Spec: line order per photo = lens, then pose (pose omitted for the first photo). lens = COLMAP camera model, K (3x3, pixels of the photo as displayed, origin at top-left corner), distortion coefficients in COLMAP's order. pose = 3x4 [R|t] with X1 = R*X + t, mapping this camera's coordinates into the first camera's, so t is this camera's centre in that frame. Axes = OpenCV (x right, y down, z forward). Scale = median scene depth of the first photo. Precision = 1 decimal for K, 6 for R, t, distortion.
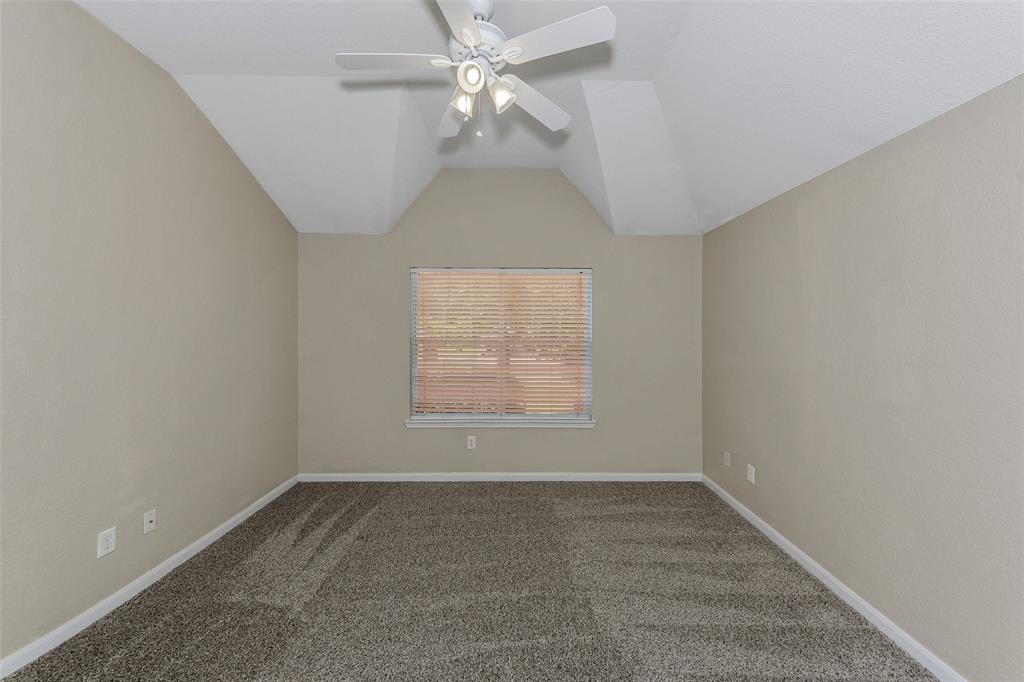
lens RADIAL K [[357.1, 0, 512.2], [0, 357.1, 328.0], [0, 0, 1]] dist [0.002149, -0.010179]
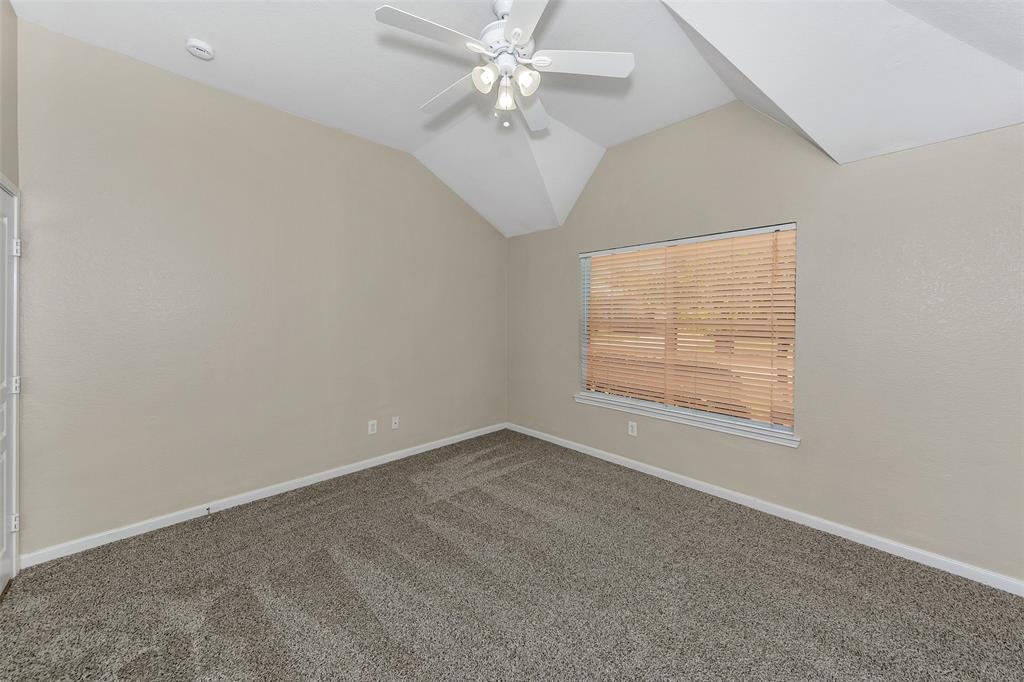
lens RADIAL K [[347.2, 0, 508.6], [0, 347.2, 326.2], [0, 0, 1]] dist [0.001047, 0.000012]
pose [[0.705839, 0.021711, -0.708040, 0.349257], [0.004343, 0.999379, 0.034975, 0.012448], [0.708359, -0.027762, 0.705306, 0.127678]]
